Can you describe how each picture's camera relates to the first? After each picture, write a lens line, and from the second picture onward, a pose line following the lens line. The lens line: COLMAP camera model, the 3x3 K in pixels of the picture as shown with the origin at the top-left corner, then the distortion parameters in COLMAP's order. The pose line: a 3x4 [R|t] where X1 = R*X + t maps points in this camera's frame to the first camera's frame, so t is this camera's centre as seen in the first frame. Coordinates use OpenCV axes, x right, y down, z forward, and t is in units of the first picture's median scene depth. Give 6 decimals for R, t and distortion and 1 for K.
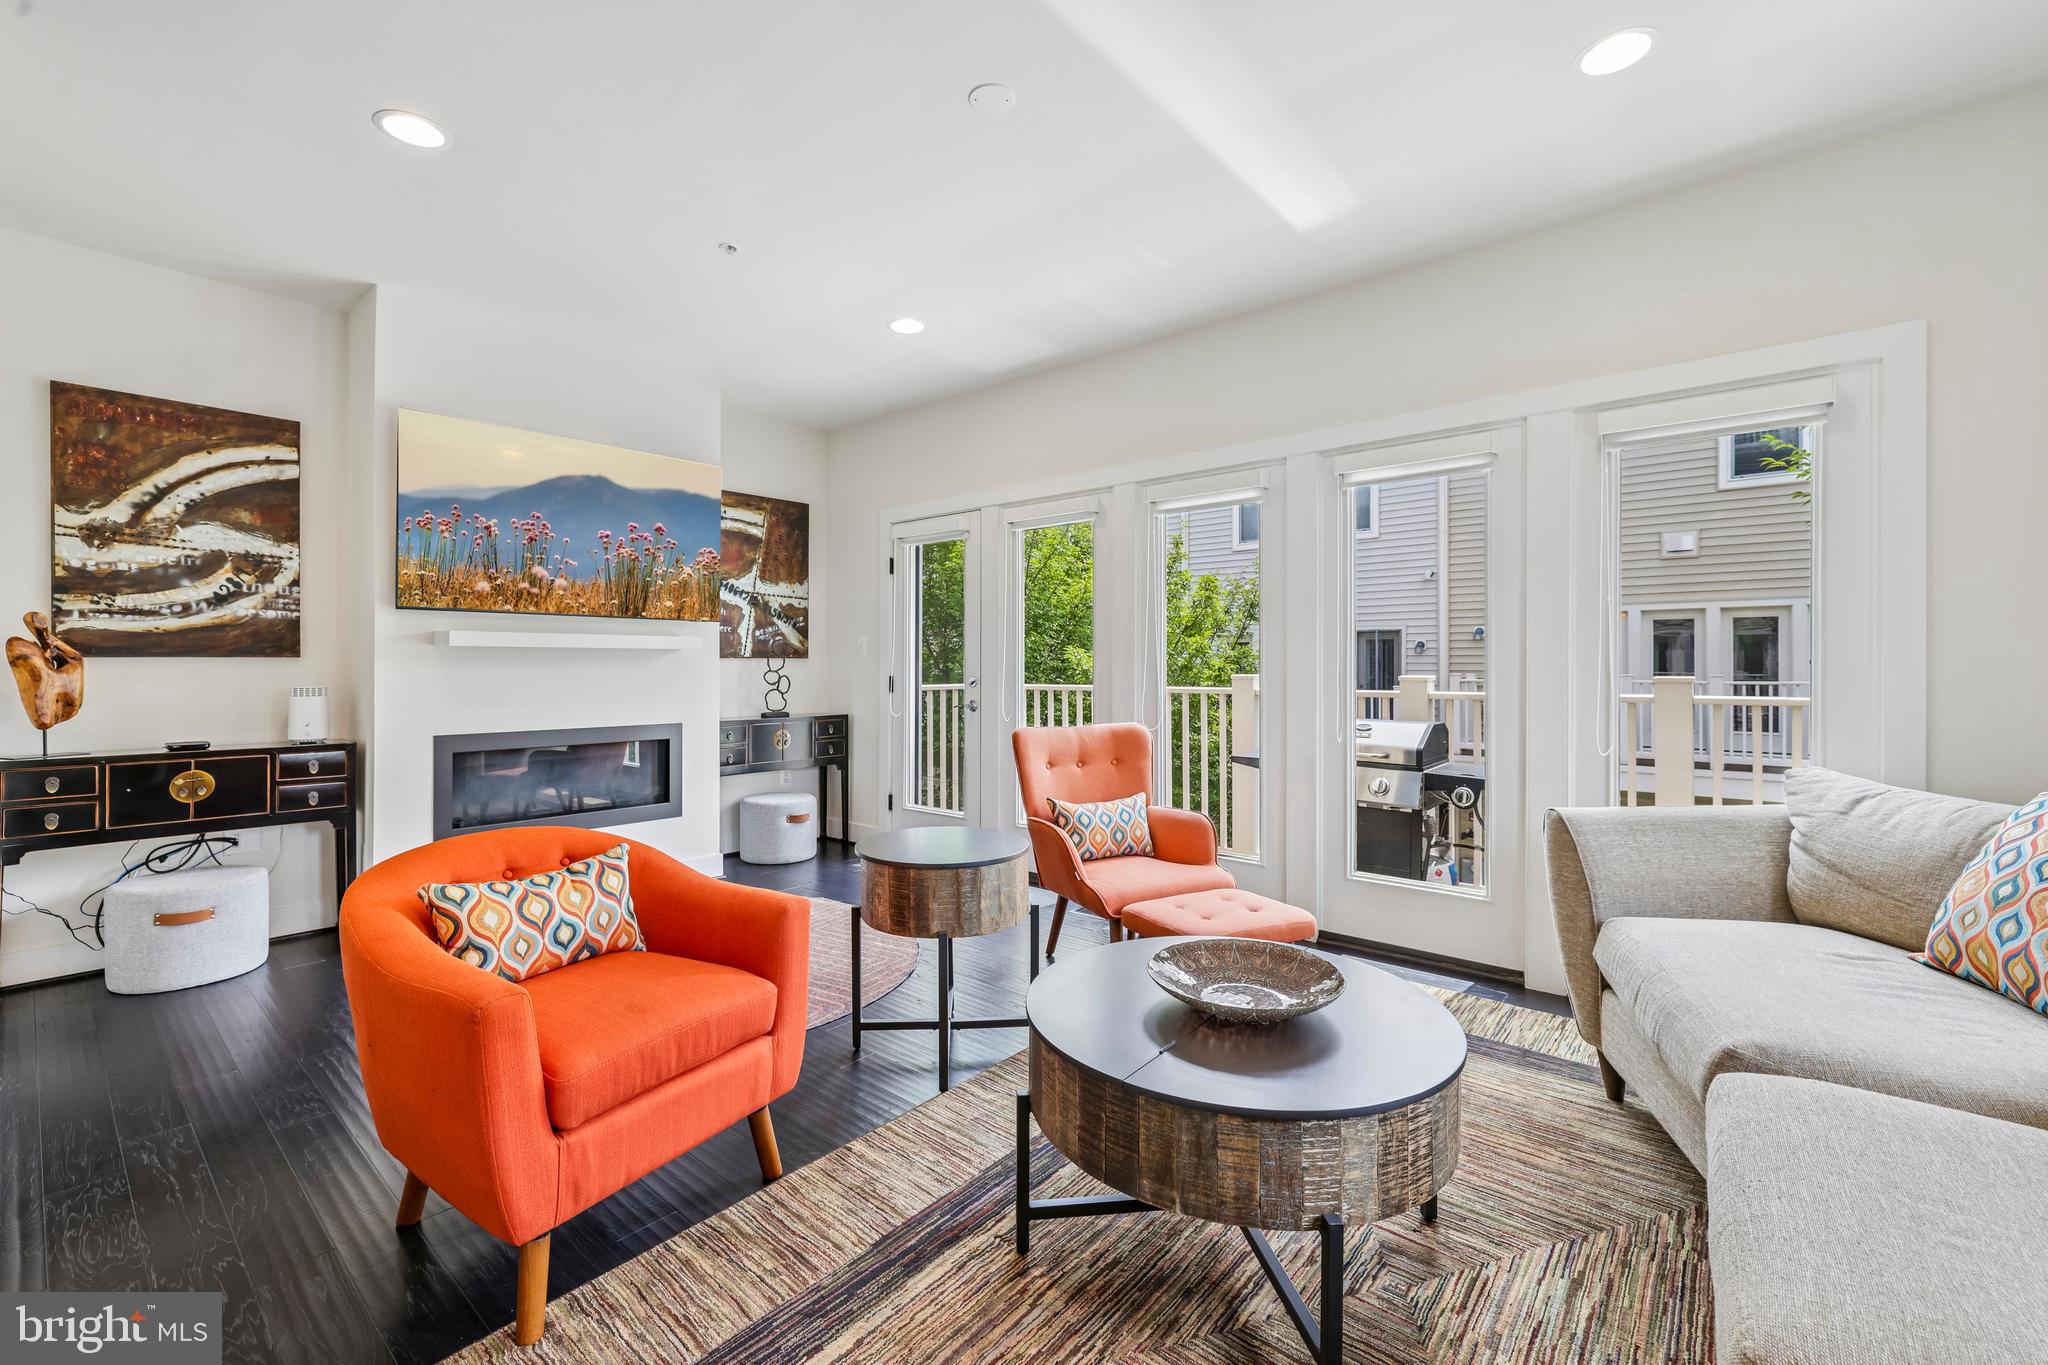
lens RADIAL K [[867.3, 0, 1021.6], [0, 867.3, 664.3], [0, 0, 1]] dist [0.001844, 0.000399]
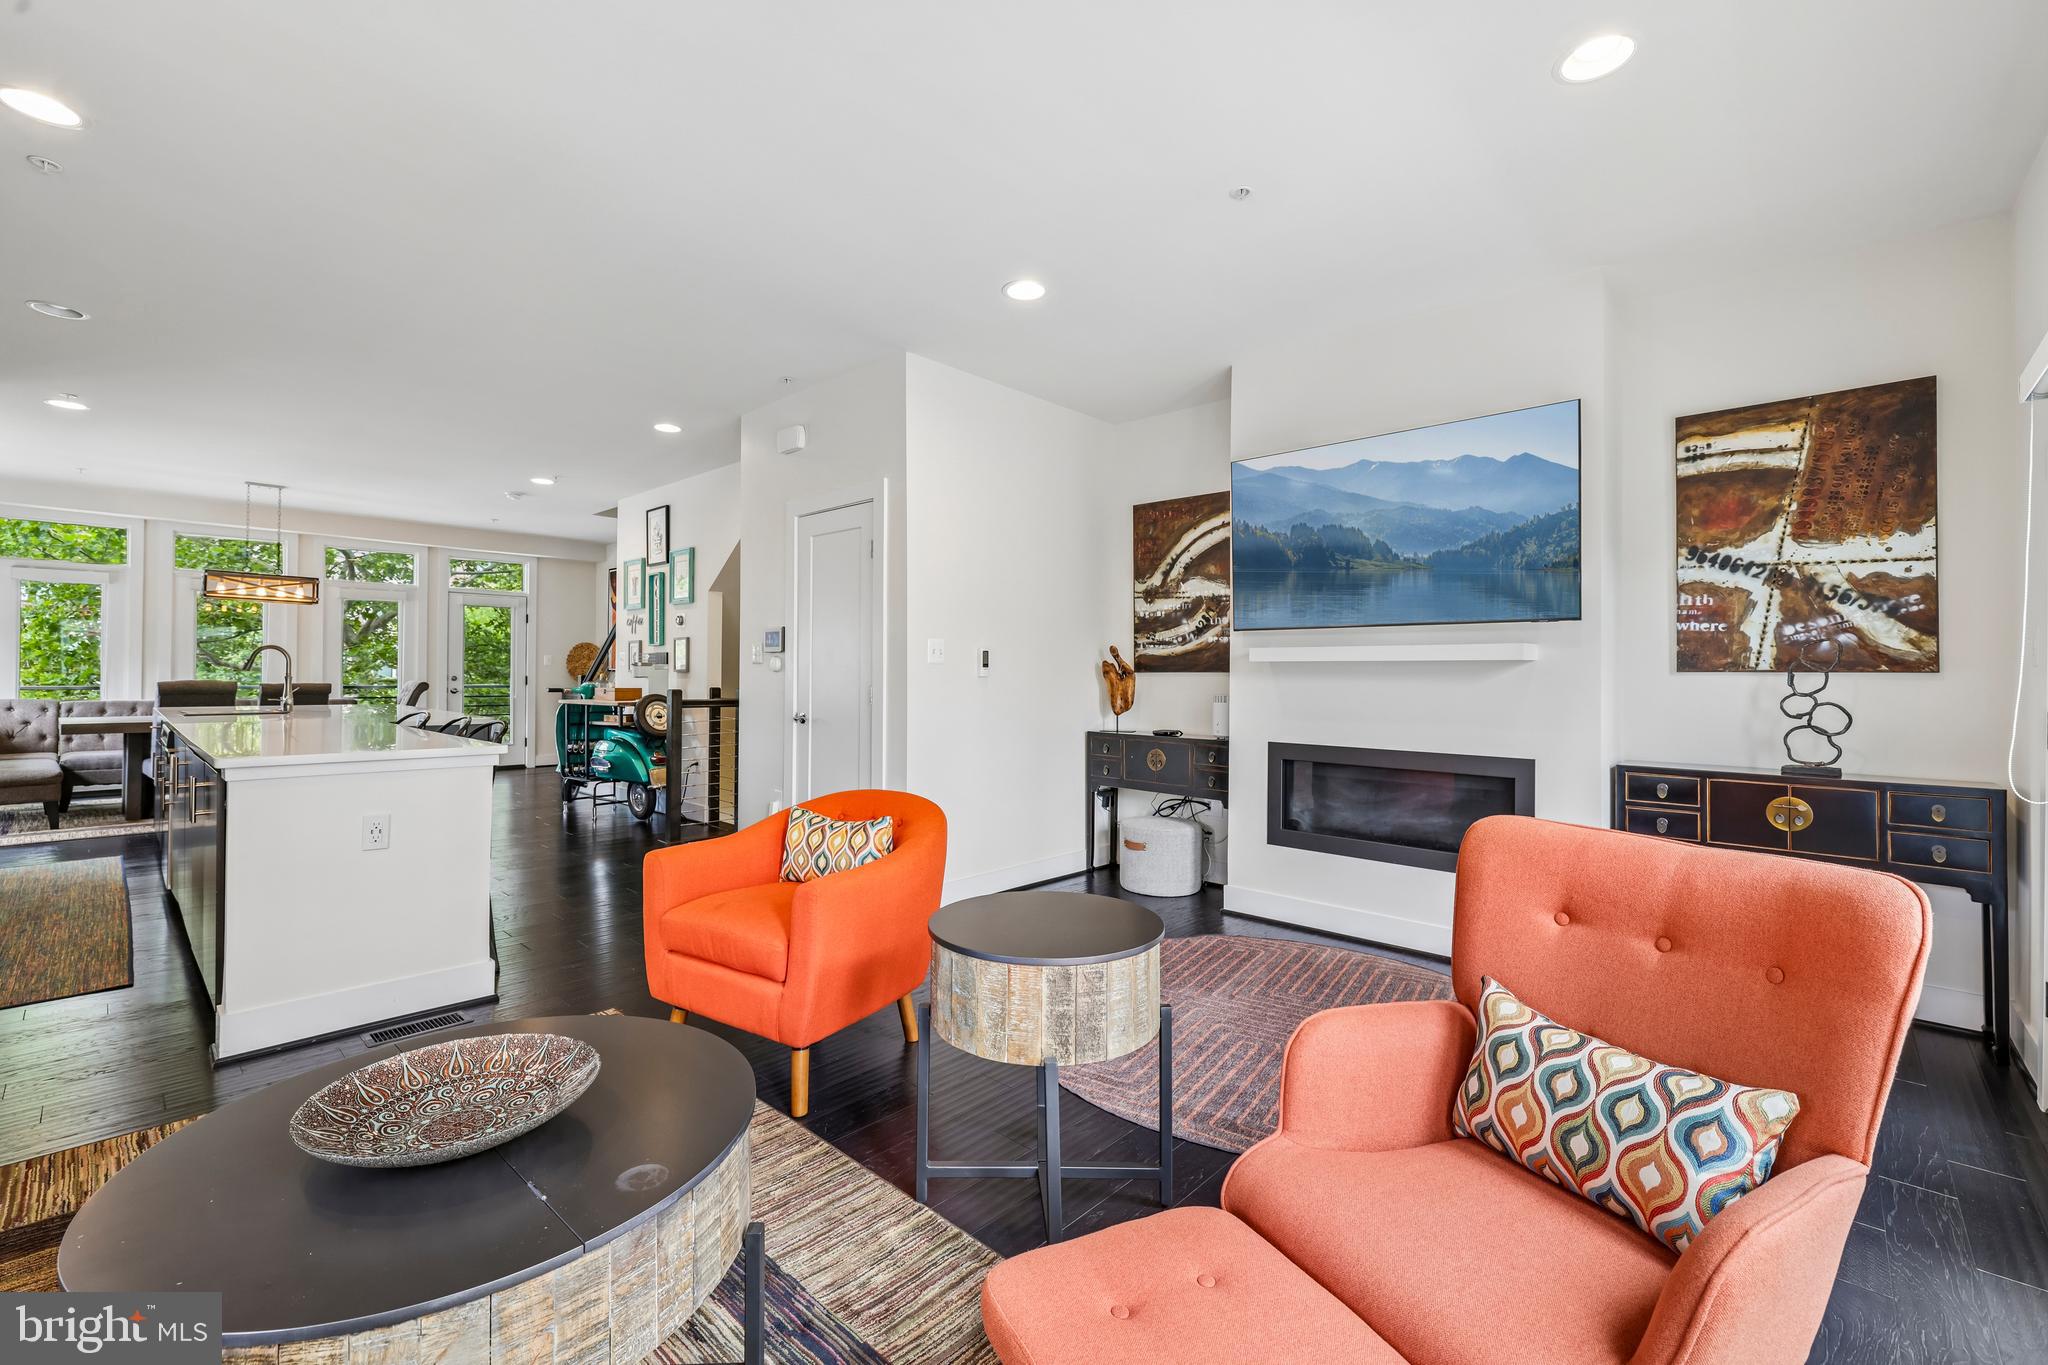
lens RADIAL K [[867.3, 0, 1007.1], [0, 867.3, 670.1], [0, 0, 1]] dist [0.001844, 0.000399]
pose [[-0.061322, -0.006167, -0.998099, 0.482703], [-0.009041, 0.999943, -0.005623, -0.000690], [0.998077, 0.008679, -0.061374, 0.752524]]
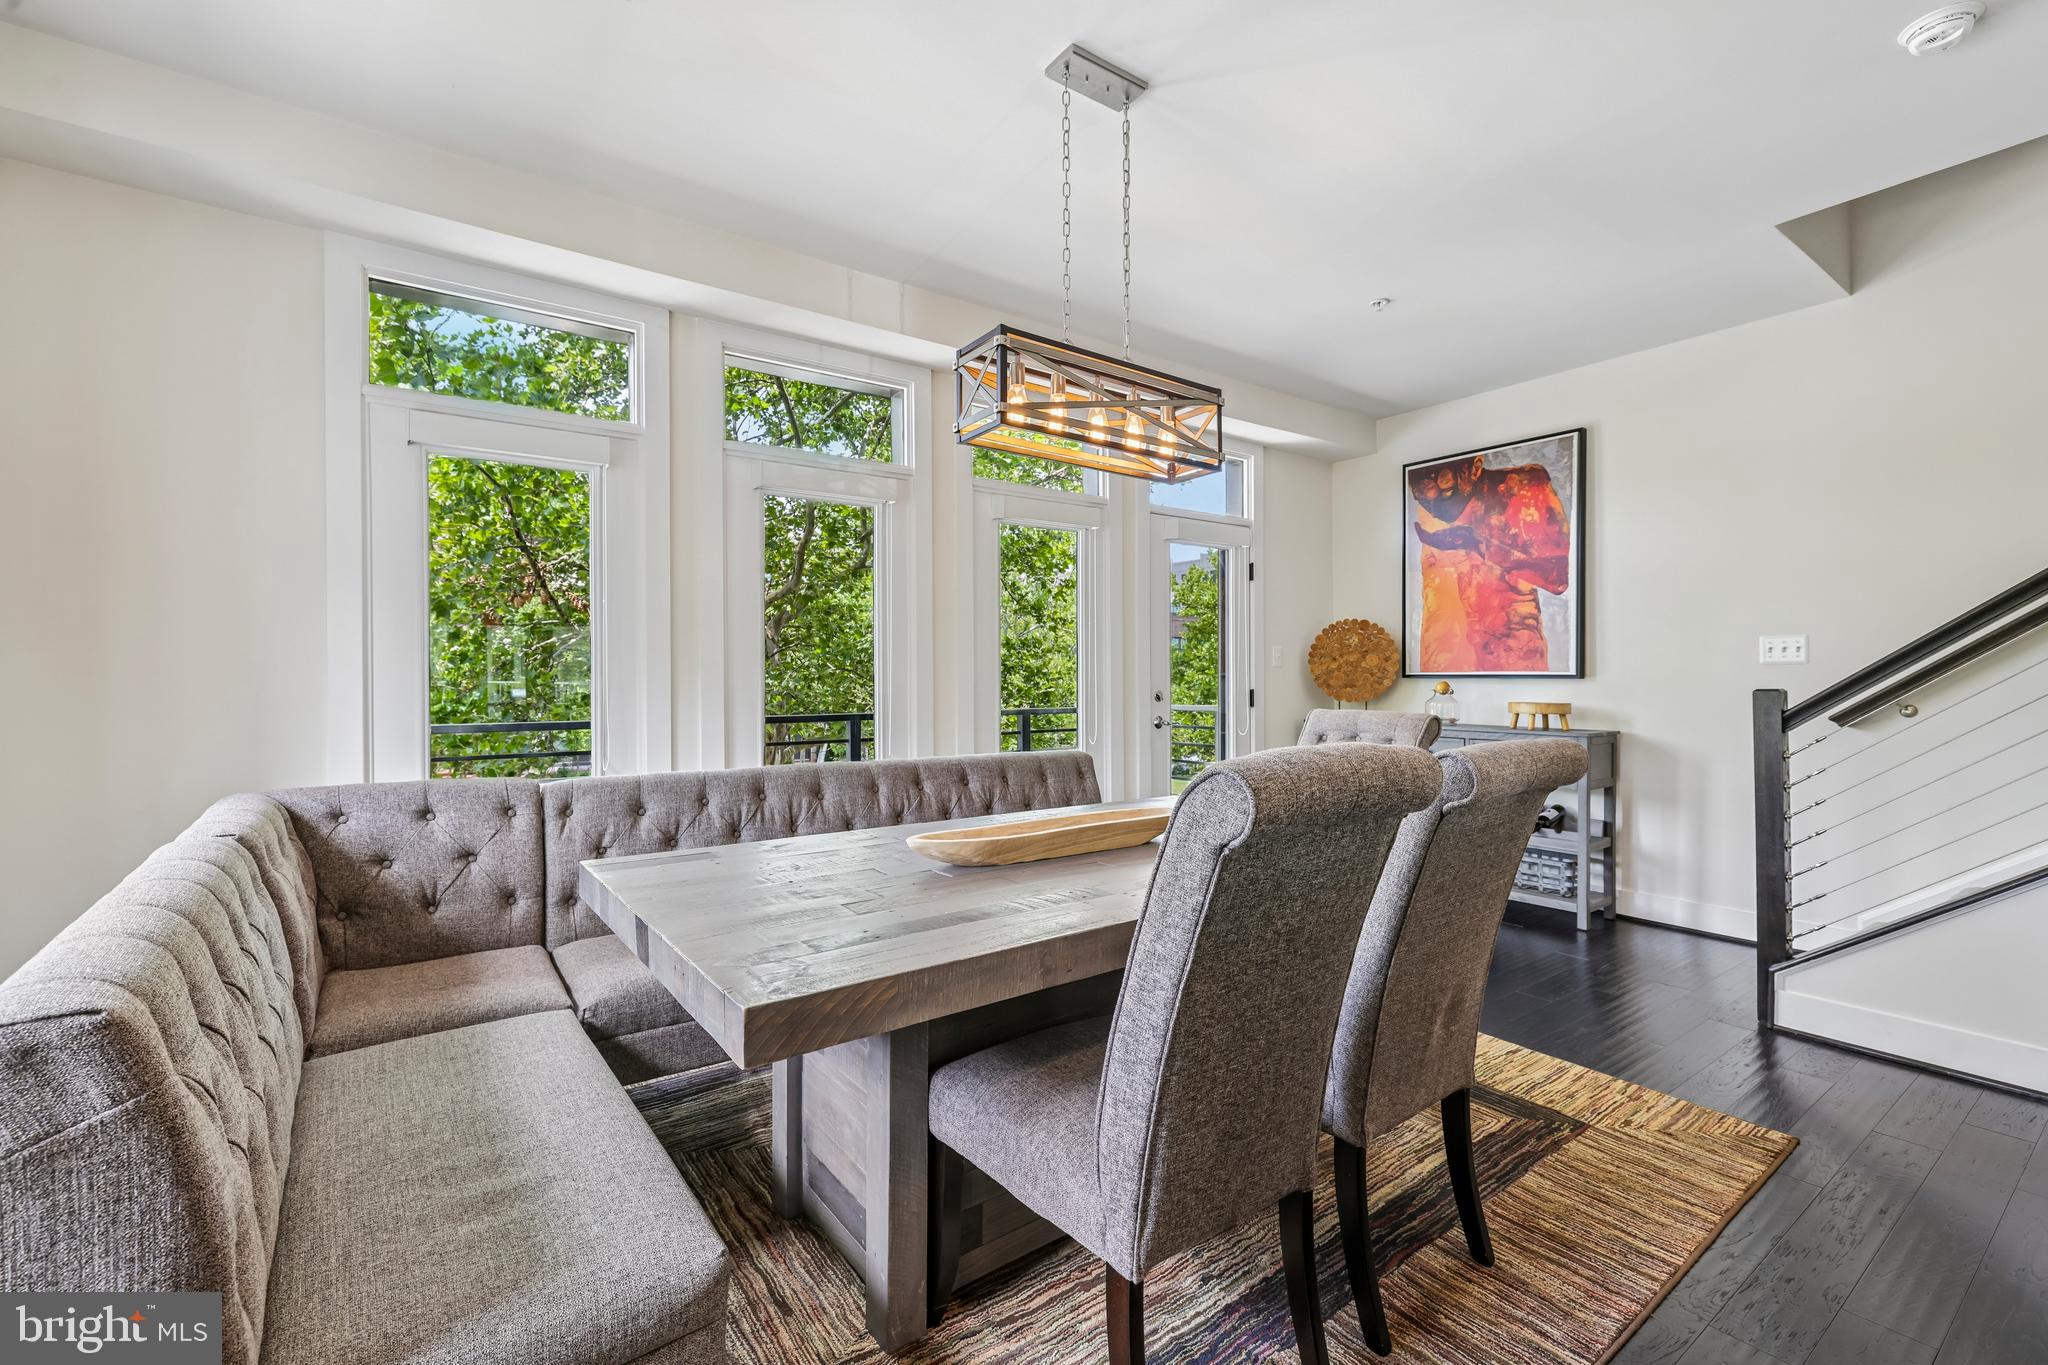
lens RADIAL K [[867.3, 0, 1022.9], [0, 867.3, 677.2], [0, 0, 1]] dist [0.001844, 0.000399]
pose [[-0.241523, 0.001531, -0.970394, -0.840693], [0.003505, 0.999994, 0.000706, -0.002779], [0.970389, -0.003230, -0.241527, -1.050417]]
